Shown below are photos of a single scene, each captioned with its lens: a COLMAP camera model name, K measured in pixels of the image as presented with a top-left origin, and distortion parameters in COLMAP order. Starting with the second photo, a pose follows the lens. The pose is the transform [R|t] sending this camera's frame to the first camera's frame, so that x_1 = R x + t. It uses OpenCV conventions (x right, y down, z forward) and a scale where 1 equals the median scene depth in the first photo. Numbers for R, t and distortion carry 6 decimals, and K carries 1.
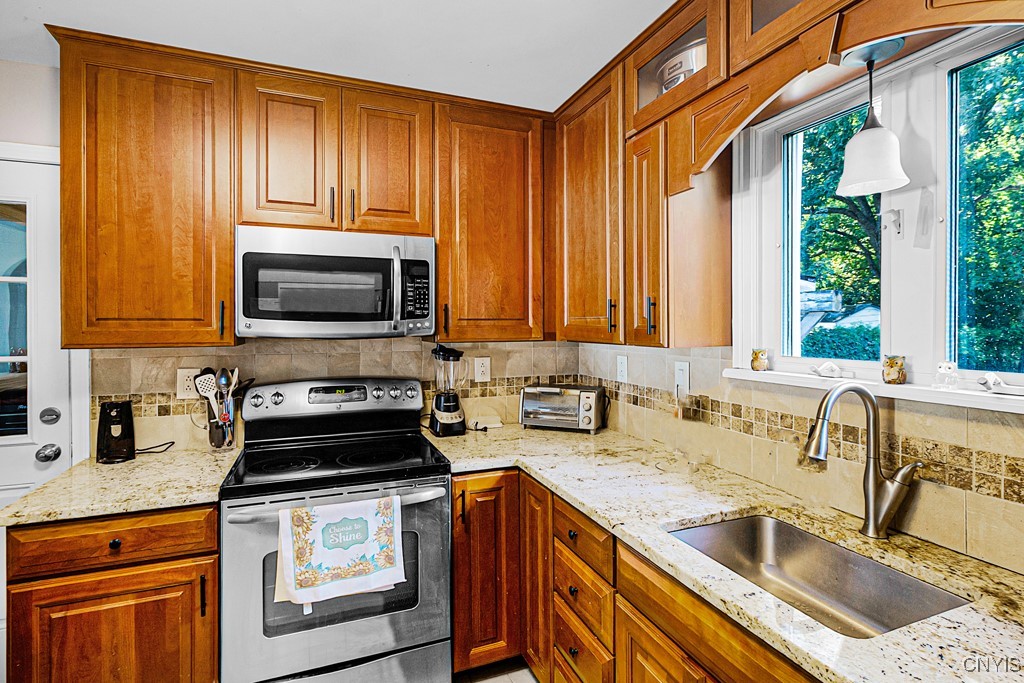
lens RADIAL K [[492.3, 0, 510.3], [0, 492.3, 324.7], [0, 0, 1]] dist [0.001103, -0.000031]
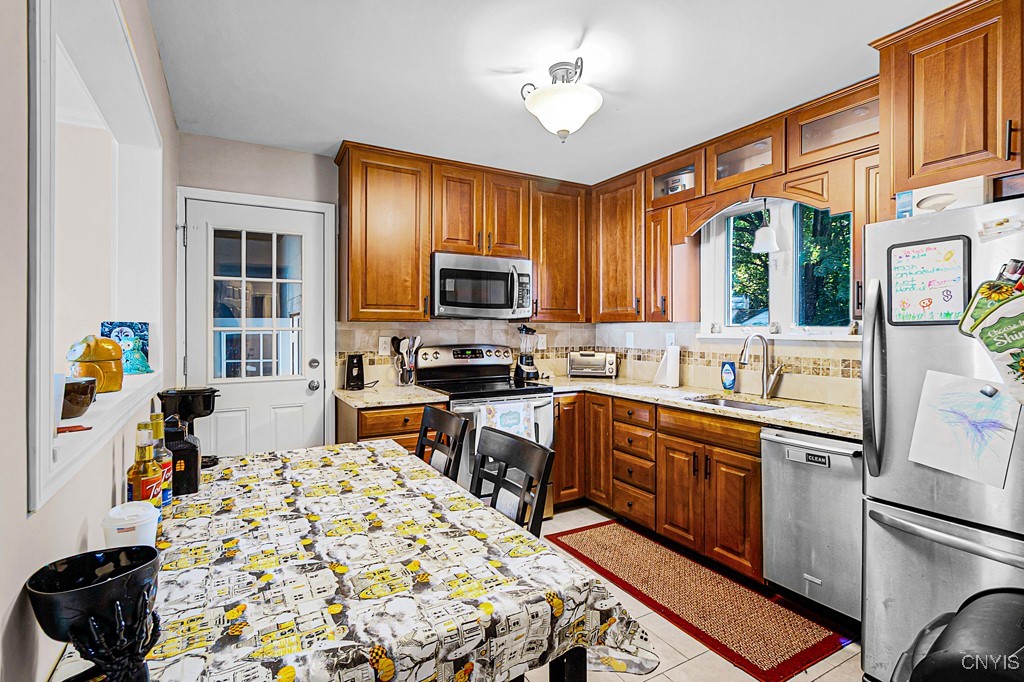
lens RADIAL K [[487.3, 0, 507.1], [0, 487.3, 326.6], [0, 0, 1]] dist [-0.000115, -0.000036]
pose [[0.990212, 0.004564, 0.139496, -0.559386], [-0.004343, 0.999989, -0.001891, 0.066590], [-0.139503, 0.001267, 0.990221, -0.780407]]
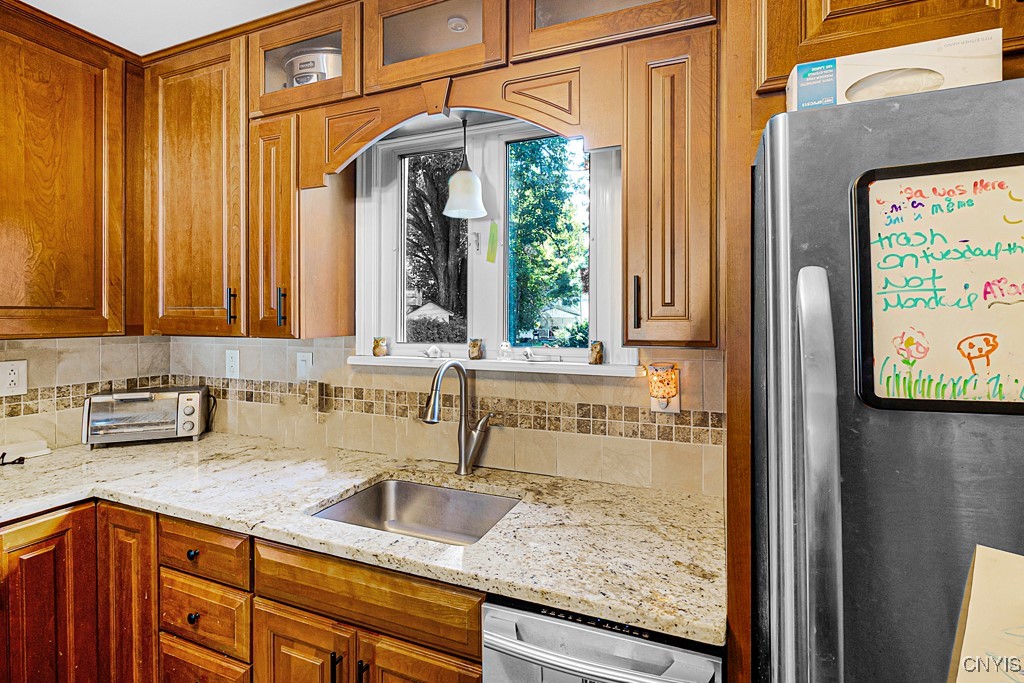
lens RADIAL K [[489.4, 0, 512.2], [0, 489.4, 317.8], [0, 0, 1]] dist [0.000068, -0.000311]
pose [[0.693811, 0.001790, 0.720155, -0.091945], [-0.003153, 0.999995, 0.000552, 0.001795], [-0.720150, -0.002654, 0.693813, -0.012643]]
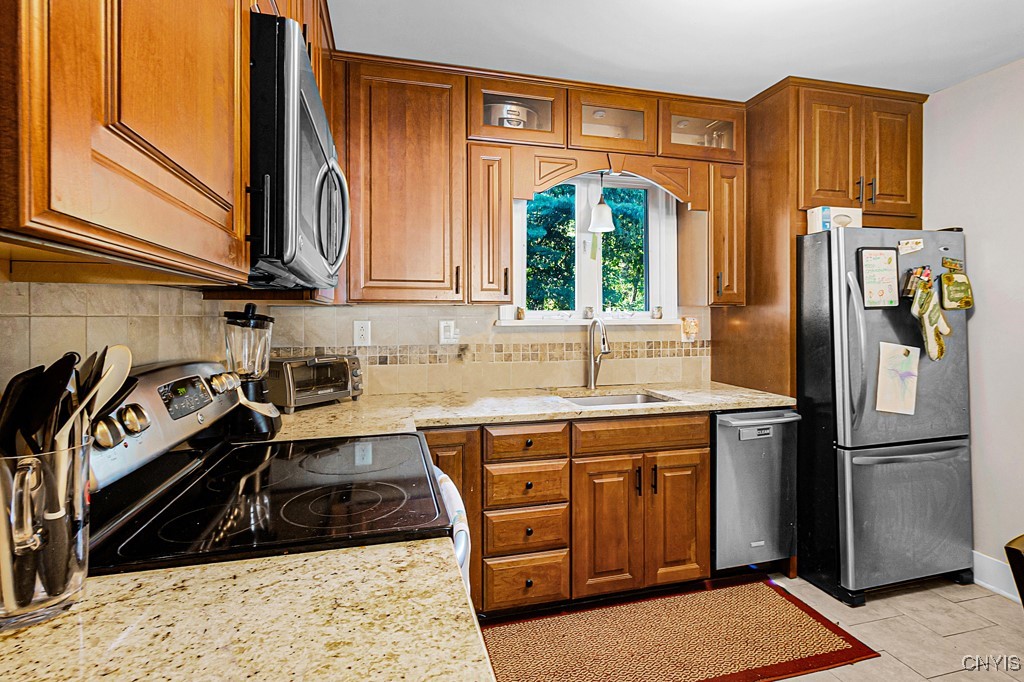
lens RADIAL K [[489.4, 0, 512.2], [0, 489.4, 317.3], [0, 0, 1]] dist [0.000068, -0.000311]
pose [[0.124536, -0.000563, 0.992215, -1.009074], [0.002245, 0.999997, 0.000285, 0.076354], [-0.992213, 0.002192, 0.124537, 0.751772]]
